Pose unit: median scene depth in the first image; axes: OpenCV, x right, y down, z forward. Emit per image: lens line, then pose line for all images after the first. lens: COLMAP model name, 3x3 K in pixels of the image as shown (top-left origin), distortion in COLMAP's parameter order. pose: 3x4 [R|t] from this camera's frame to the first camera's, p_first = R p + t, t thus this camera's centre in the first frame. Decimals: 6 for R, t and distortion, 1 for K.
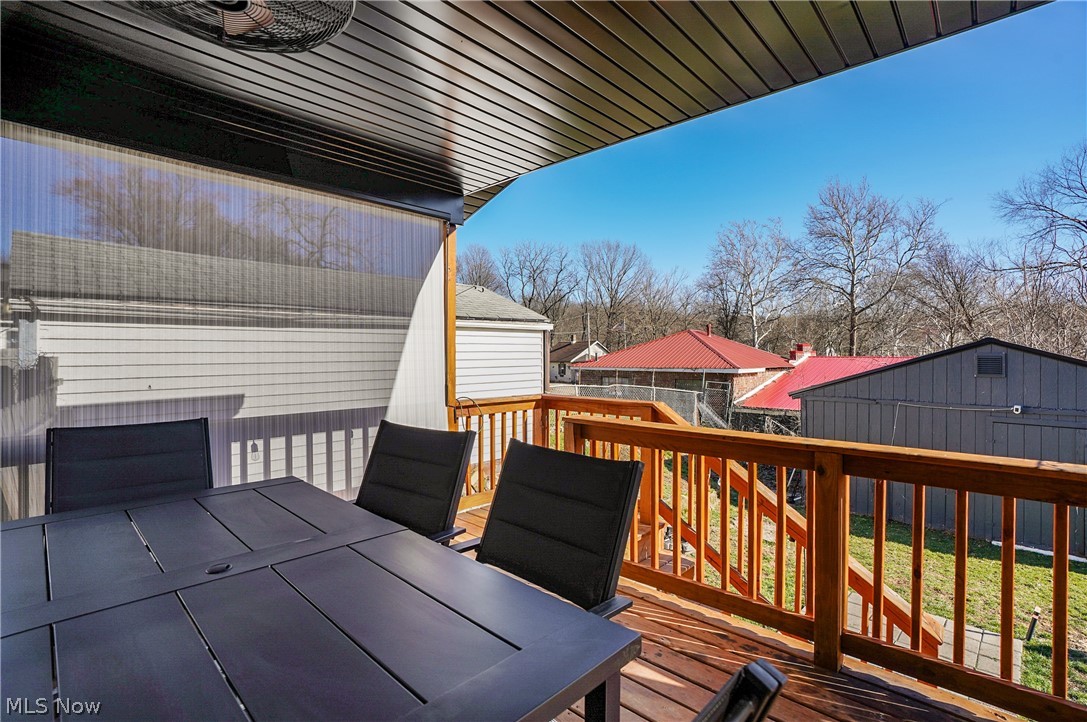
lens RADIAL K [[506.2, 0, 543.4], [0, 506.2, 352.4], [0, 0, 1]] dist [-0.058809, 0.018522]
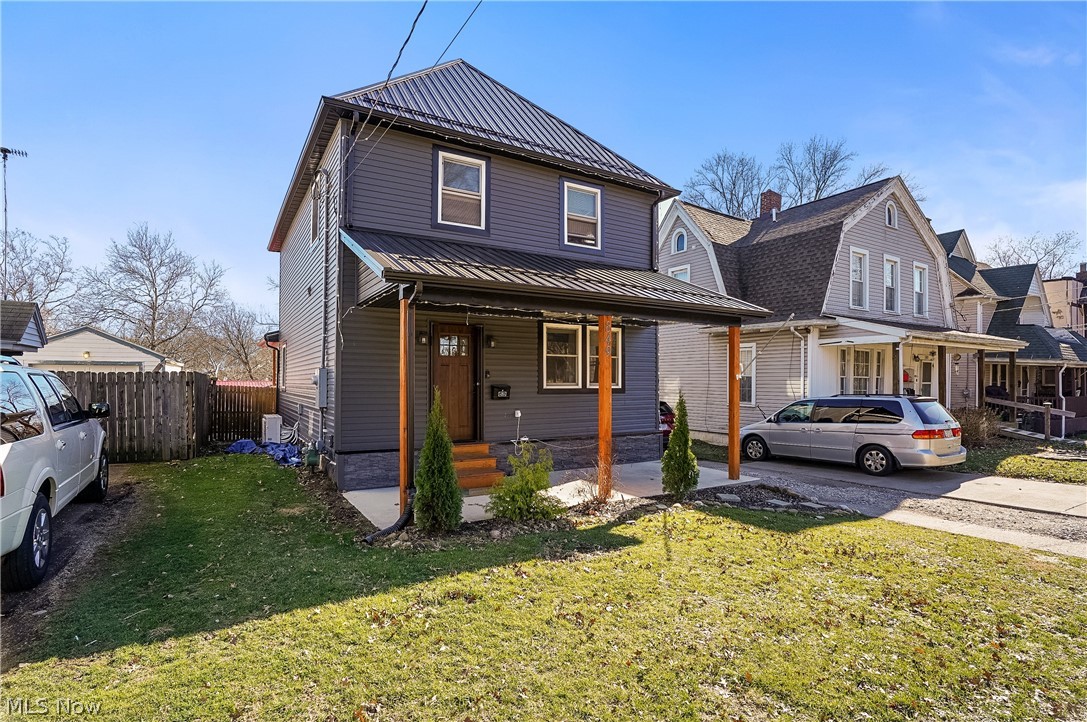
lens RADIAL K [[545.0, 0, 544.8], [0, 545.0, 369.8], [0, 0, 1]] dist [-0.032034, 0.005188]
pose [[0.276757, 0.017062, 0.960788, -0.664016], [-0.003988, 0.999854, -0.016607, -0.008264], [-0.960932, 0.000765, 0.276785, -0.450968]]
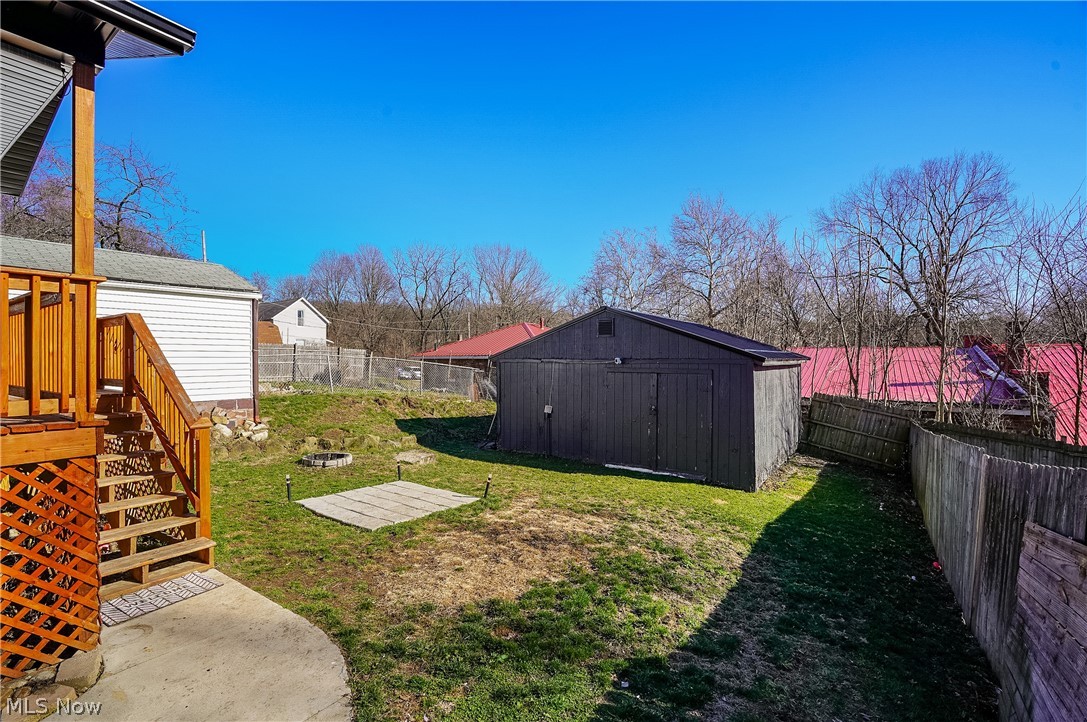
lens RADIAL K [[506.2, 0, 541.0], [0, 506.2, 359.0], [0, 0, 1]] dist [-0.058809, 0.018522]
pose [[0.988570, 0.000407, 0.150763, 0.178229], [-0.000614, 0.999999, 0.001323, 0.034402], [-0.150762, -0.001400, 0.988569, -0.089784]]
